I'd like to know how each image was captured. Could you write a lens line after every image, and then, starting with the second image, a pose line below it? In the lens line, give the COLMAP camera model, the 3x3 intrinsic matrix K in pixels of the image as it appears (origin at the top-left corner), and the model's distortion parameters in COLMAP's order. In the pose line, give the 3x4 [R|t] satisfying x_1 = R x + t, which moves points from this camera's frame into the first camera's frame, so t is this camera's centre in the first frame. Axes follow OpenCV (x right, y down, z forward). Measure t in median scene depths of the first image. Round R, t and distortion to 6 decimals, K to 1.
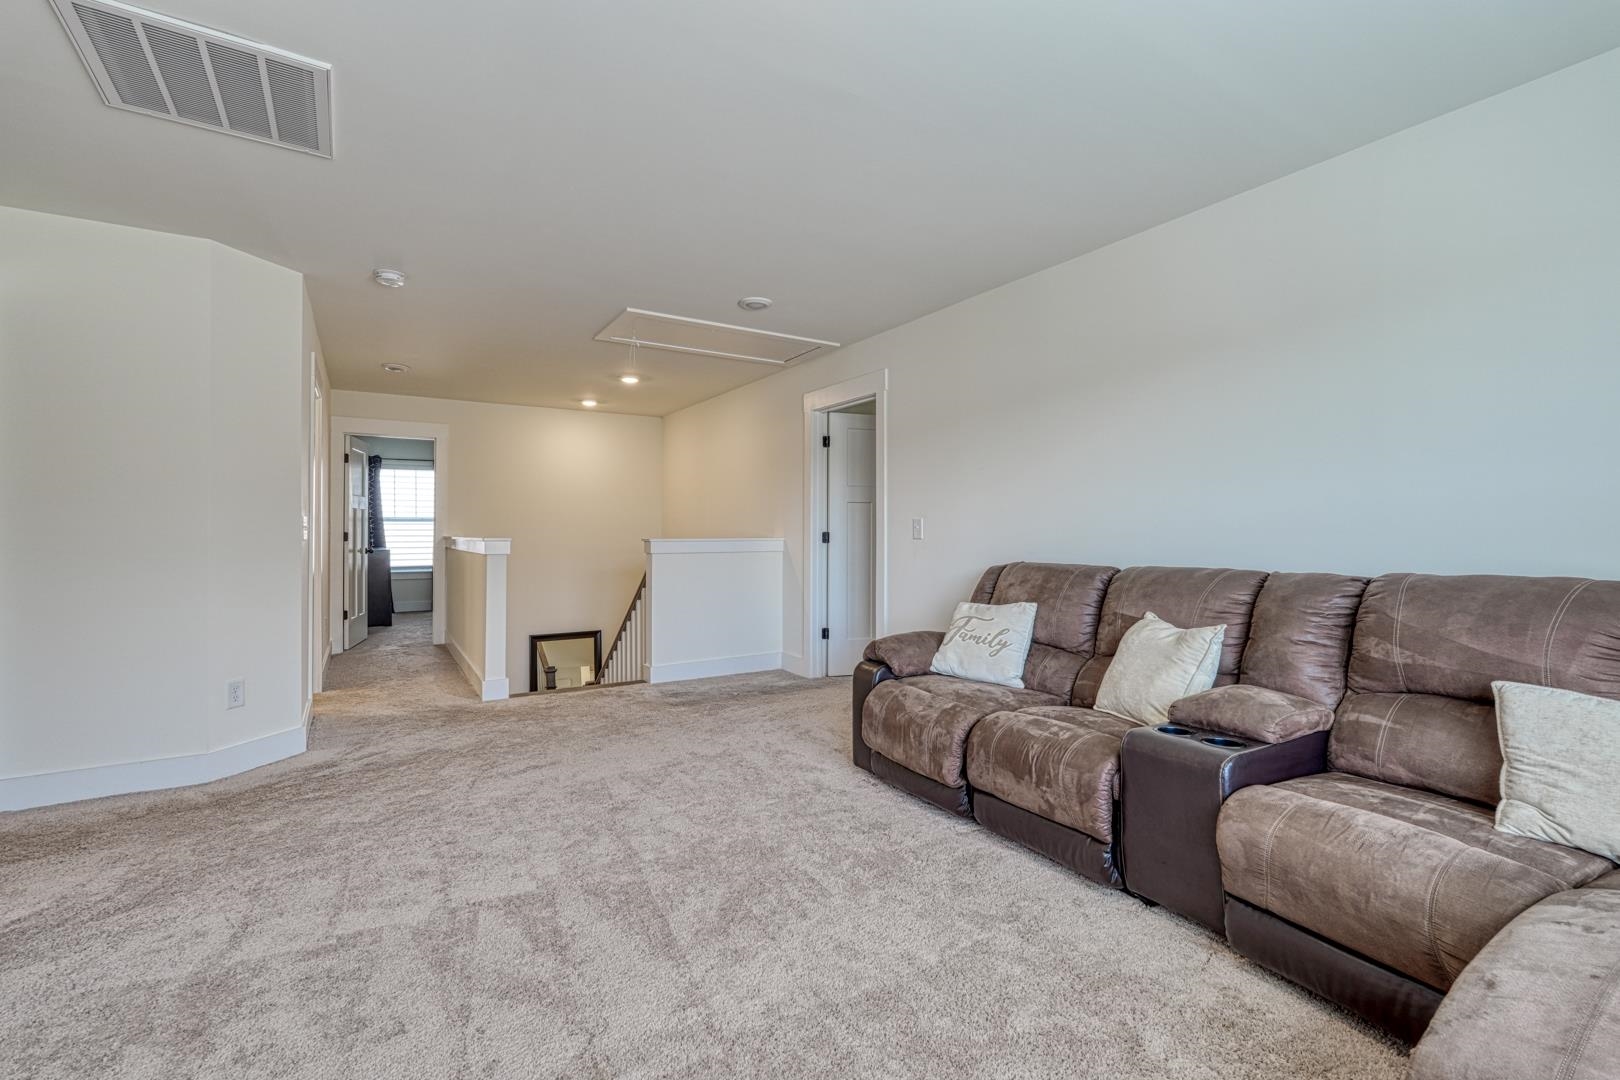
lens RADIAL K [[710.3, 0, 817.5], [0, 710.3, 535.3], [0, 0, 1]] dist [-0.001328, -0.000129]
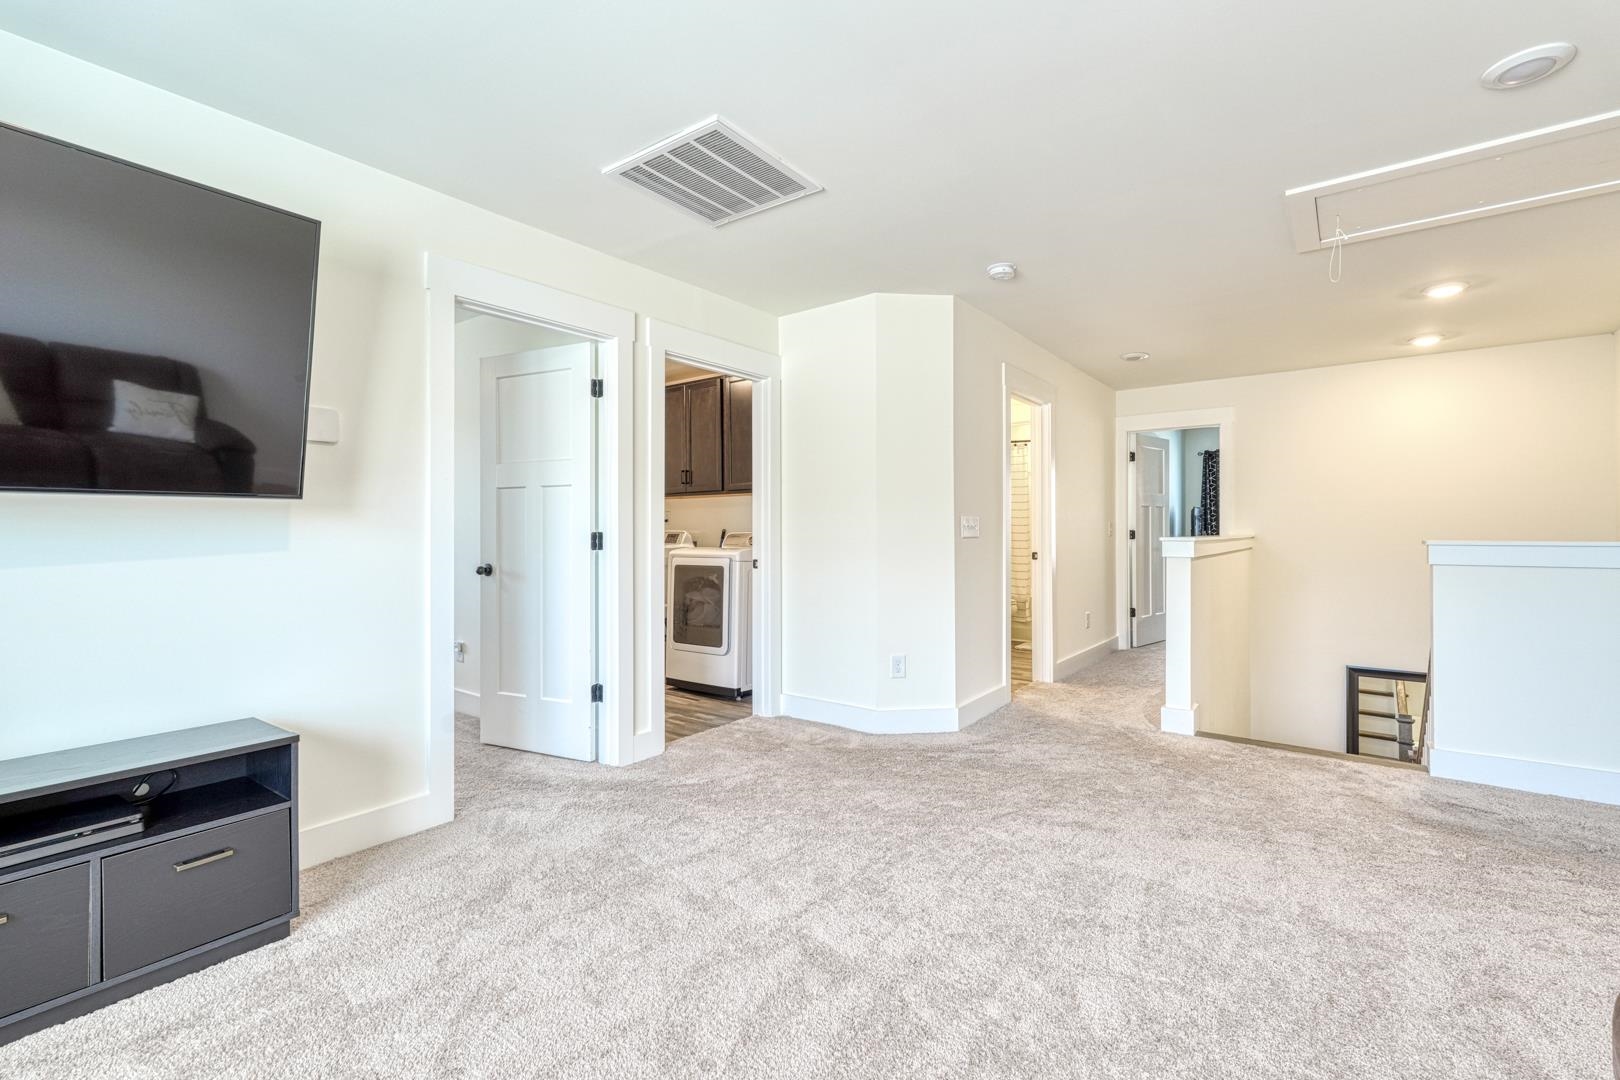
lens RADIAL K [[710.3, 0, 810.8], [0, 710.3, 534.2], [0, 0, 1]] dist [-0.001328, -0.000129]
pose [[0.348293, 0.002602, -0.937382, 0.289271], [-0.001746, 0.999996, 0.002127, -0.001718], [0.937384, 0.000896, 0.348296, 0.520571]]
